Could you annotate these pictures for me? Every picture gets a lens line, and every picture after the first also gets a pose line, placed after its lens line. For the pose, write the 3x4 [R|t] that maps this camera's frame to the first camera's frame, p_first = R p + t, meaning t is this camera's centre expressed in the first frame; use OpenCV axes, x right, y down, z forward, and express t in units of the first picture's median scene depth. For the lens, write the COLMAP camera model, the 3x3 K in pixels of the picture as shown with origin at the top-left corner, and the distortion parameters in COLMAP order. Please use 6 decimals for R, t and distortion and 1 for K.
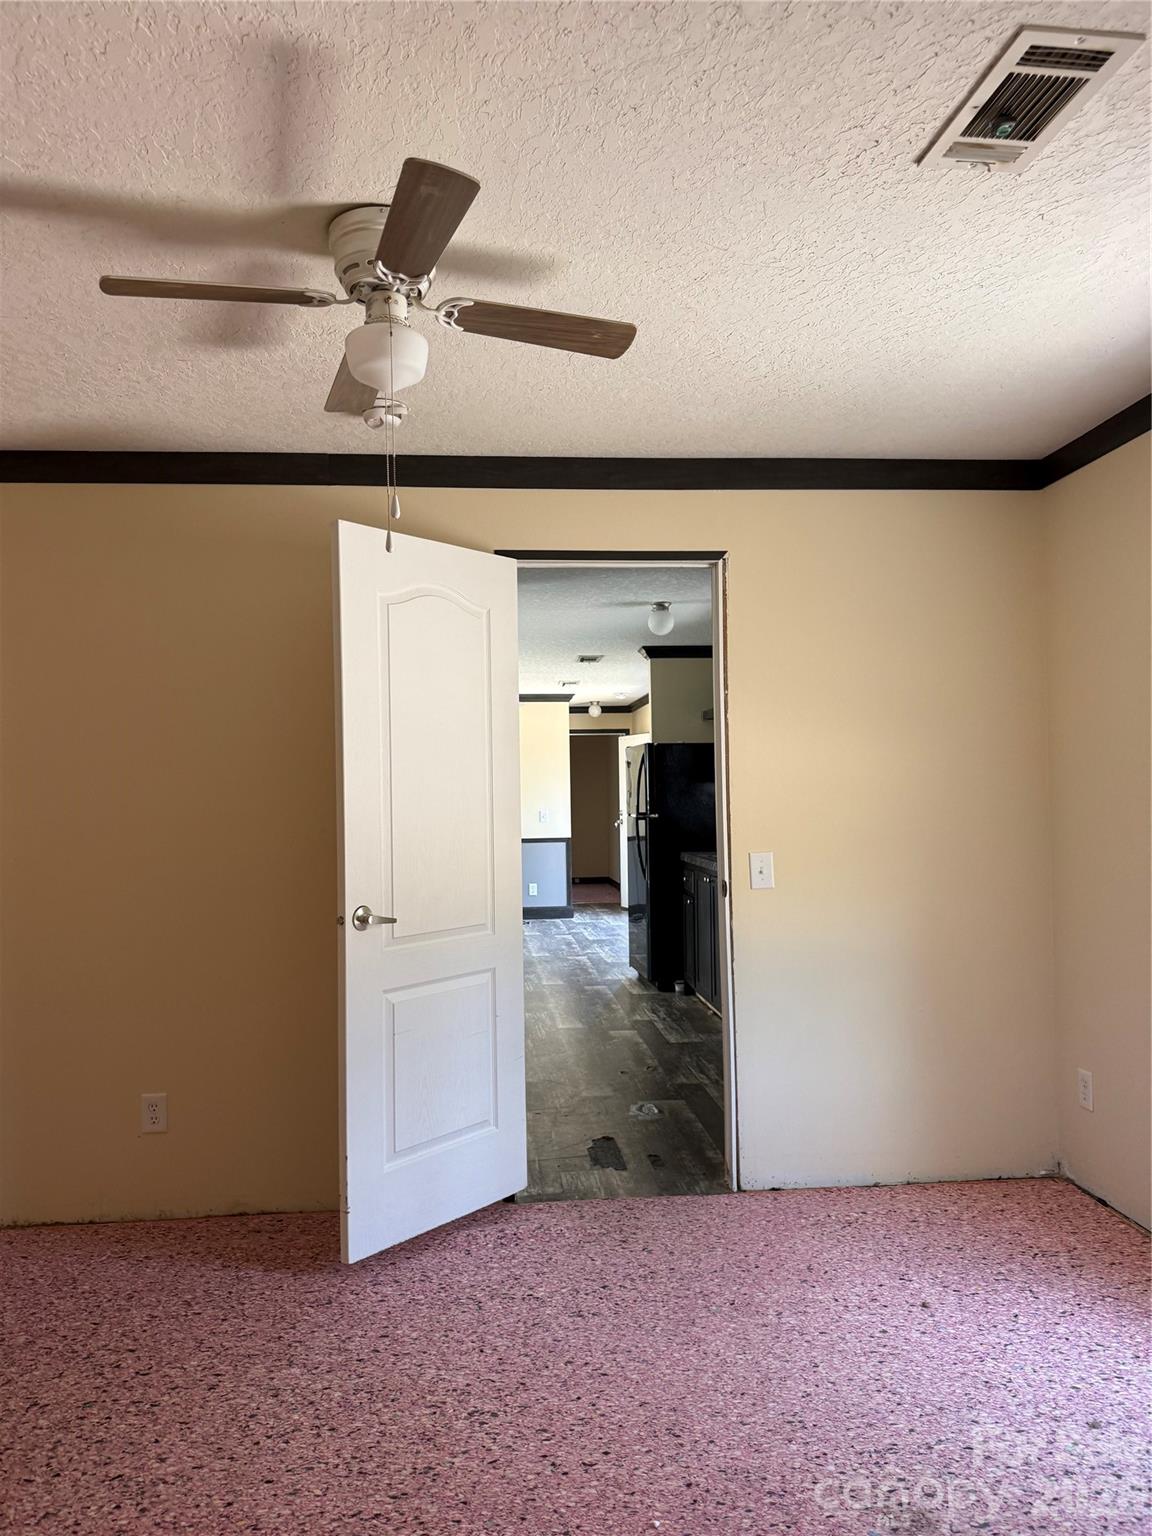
lens RADIAL K [[1075.7, 0, 576.0], [0, 1075.7, 768.0], [0, 0, 1]] dist [0.101749, -0.113350]
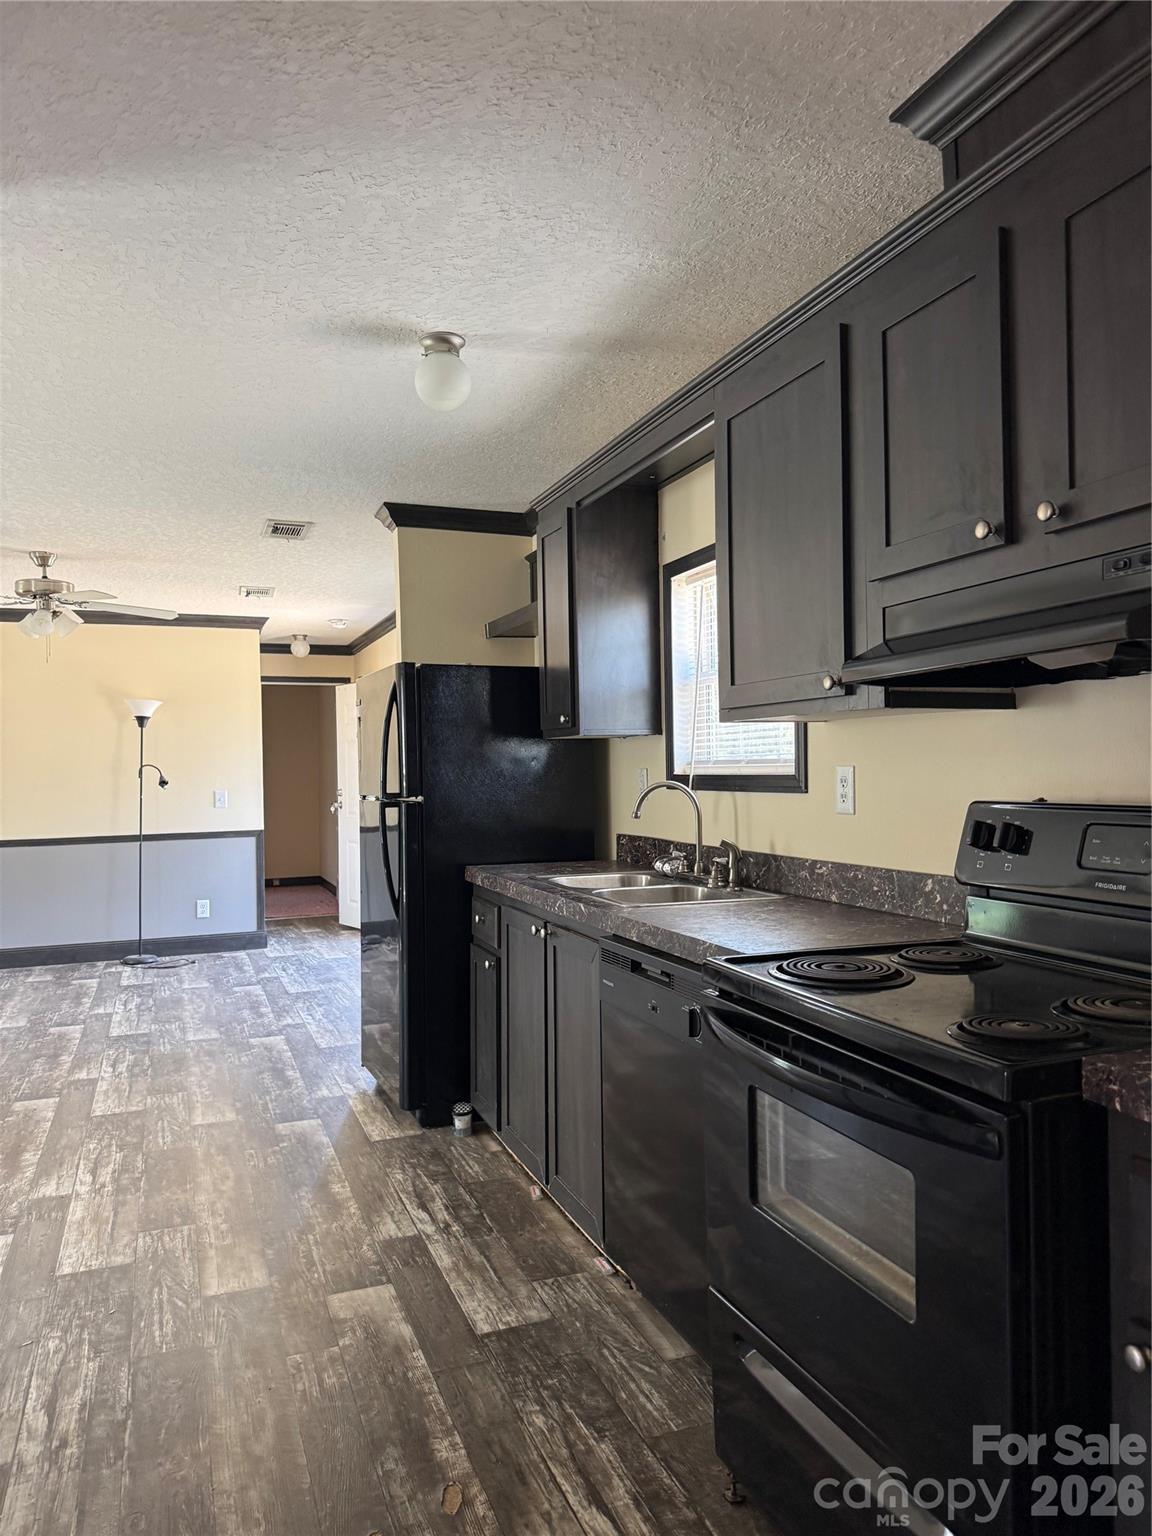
lens RADIAL K [[1075.7, 0, 576.0], [0, 1075.7, 768.0], [0, 0, 1]] dist [0.101749, -0.113350]
pose [[0.964742, -0.002127, 0.263188, 0.007468], [-0.003119, 0.999805, 0.019512, 0.015319], [-0.263178, -0.019645, 0.964547, 0.386341]]
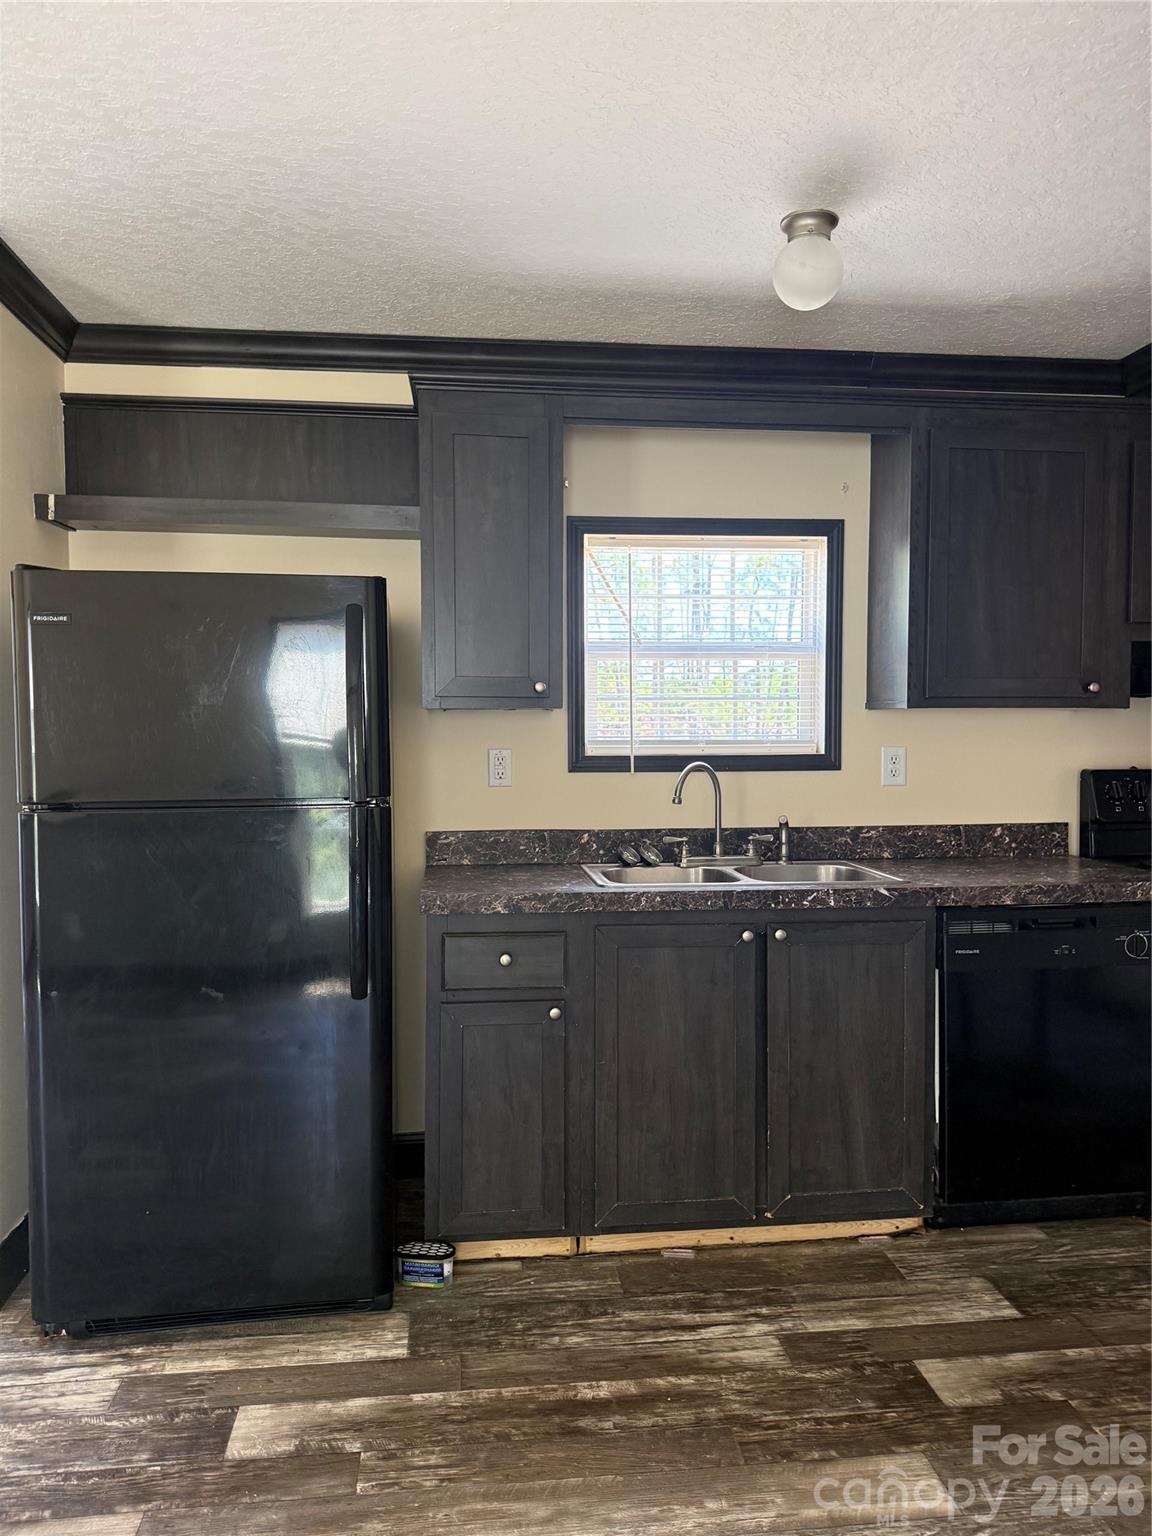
lens RADIAL K [[1075.7, 0, 576.0], [0, 1075.7, 768.0], [0, 0, 1]] dist [0.101749, -0.113350]
pose [[-0.022238, -0.016776, 0.999612, -0.224166], [-0.019162, 0.999683, 0.016351, 0.023807], [-0.999569, -0.018791, -0.022552, 0.793380]]
